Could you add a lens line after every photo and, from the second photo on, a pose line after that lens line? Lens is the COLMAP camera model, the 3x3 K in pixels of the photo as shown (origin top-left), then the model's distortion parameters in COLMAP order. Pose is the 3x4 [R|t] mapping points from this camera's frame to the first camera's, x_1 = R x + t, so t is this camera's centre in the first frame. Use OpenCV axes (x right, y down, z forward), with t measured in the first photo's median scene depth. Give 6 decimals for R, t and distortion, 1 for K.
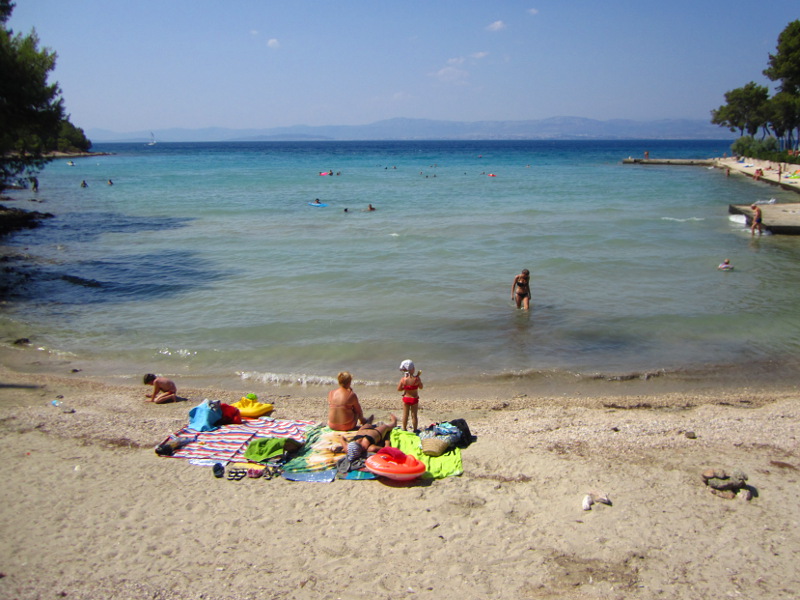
lens RADIAL K [[665.5, 0, 402.4], [0, 665.5, 301.2], [0, 0, 1]] dist [0.014564, -0.017199]
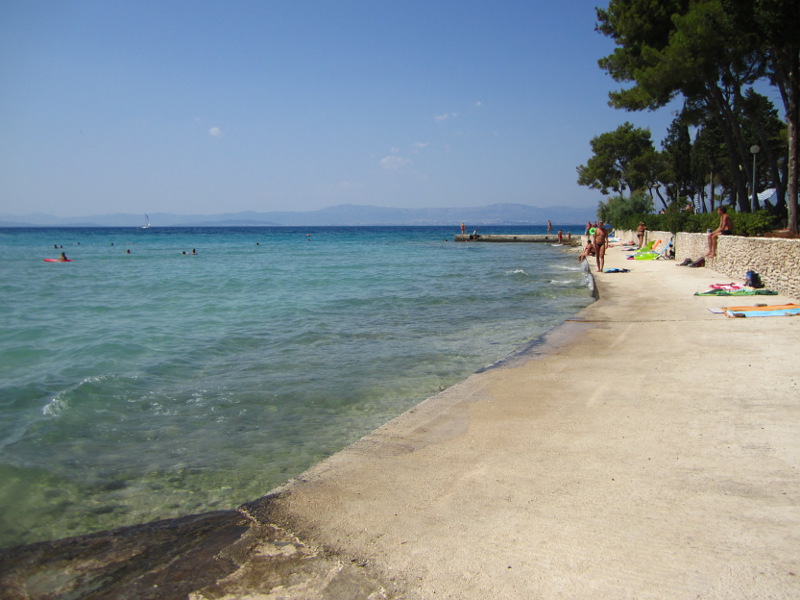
lens RADIAL K [[665.5, 0, 397.9], [0, 665.5, 300.4], [0, 0, 1]] dist [0.014564, -0.017199]
pose [[0.997735, -0.007155, 0.066889, 0.230701], [0.015538, 0.991952, -0.125659, -0.063721], [-0.065451, 0.126414, 0.989816, 0.345903]]
